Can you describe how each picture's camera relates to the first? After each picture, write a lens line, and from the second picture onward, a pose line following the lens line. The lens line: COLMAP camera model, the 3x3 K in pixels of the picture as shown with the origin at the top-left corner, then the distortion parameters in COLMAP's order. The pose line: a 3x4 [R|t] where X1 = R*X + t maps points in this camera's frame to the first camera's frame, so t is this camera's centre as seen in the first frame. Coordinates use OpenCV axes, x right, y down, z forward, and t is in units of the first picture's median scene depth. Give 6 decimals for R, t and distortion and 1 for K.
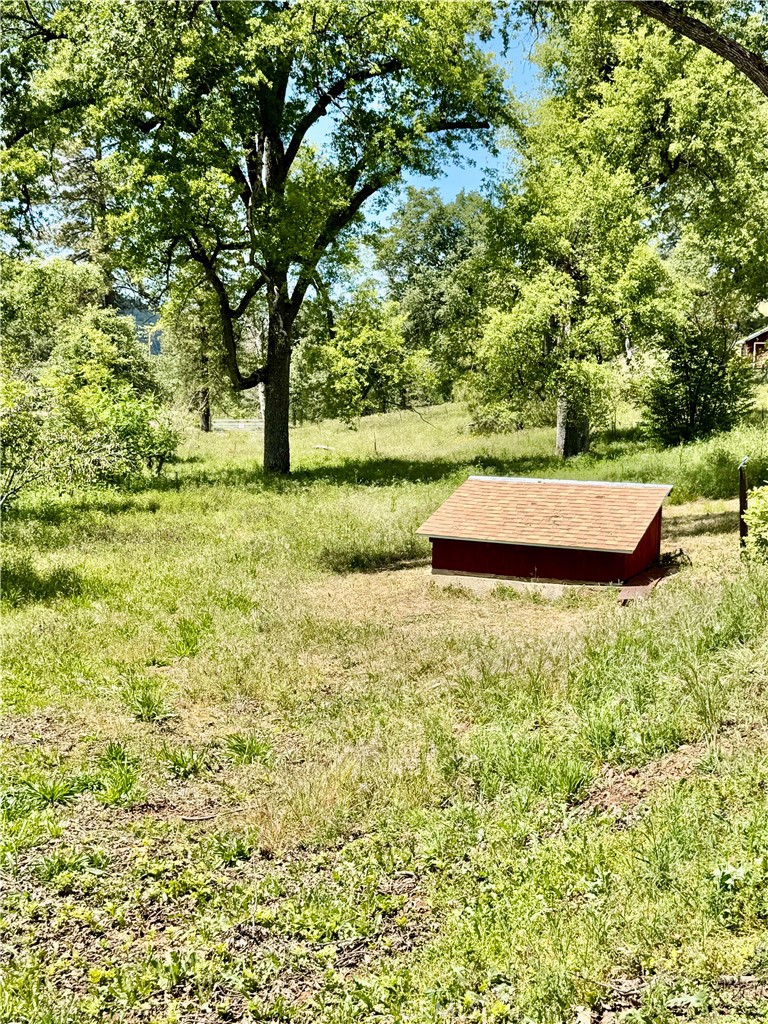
lens RADIAL K [[1342.3, 0, 383.7], [0, 1342.3, 512.1], [0, 0, 1]] dist [-0.003423, 0.000000]
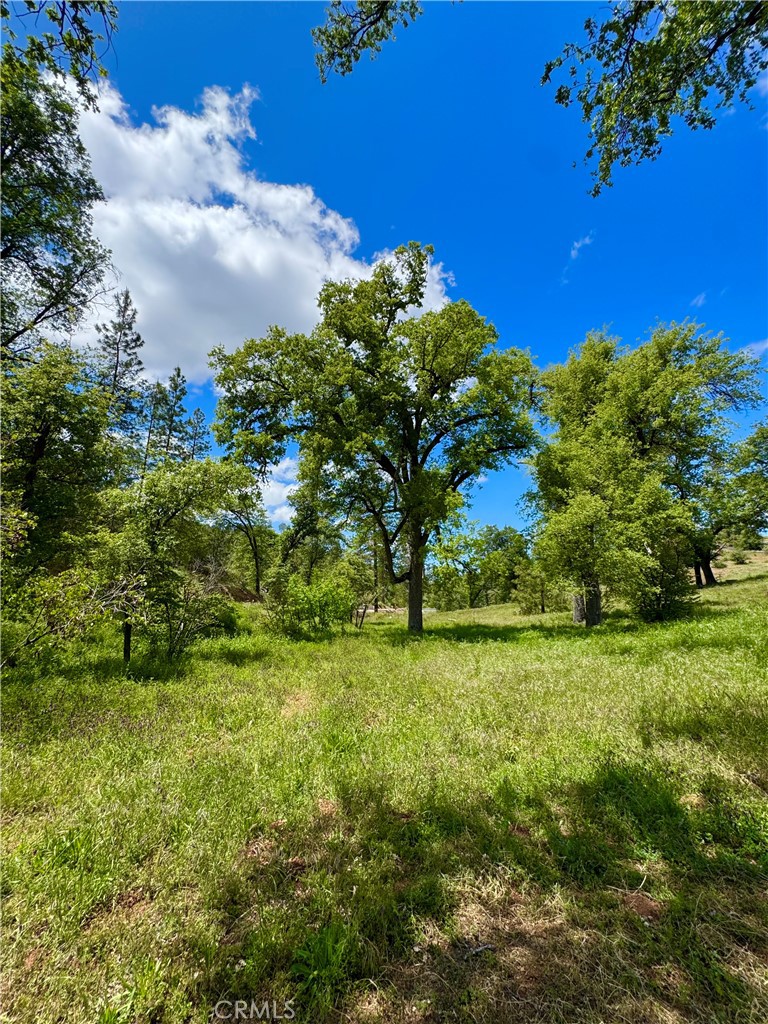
lens RADIAL K [[410.5, 0, 381.4], [0, 410.5, 511.9], [0, 0, 1]] dist [-0.002353, 0.001381]
pose [[0.973857, -0.032185, -0.224869, 0.006077], [-0.038193, 0.952622, -0.301750, -0.013886], [0.223927, 0.302450, 0.926488, 0.447296]]
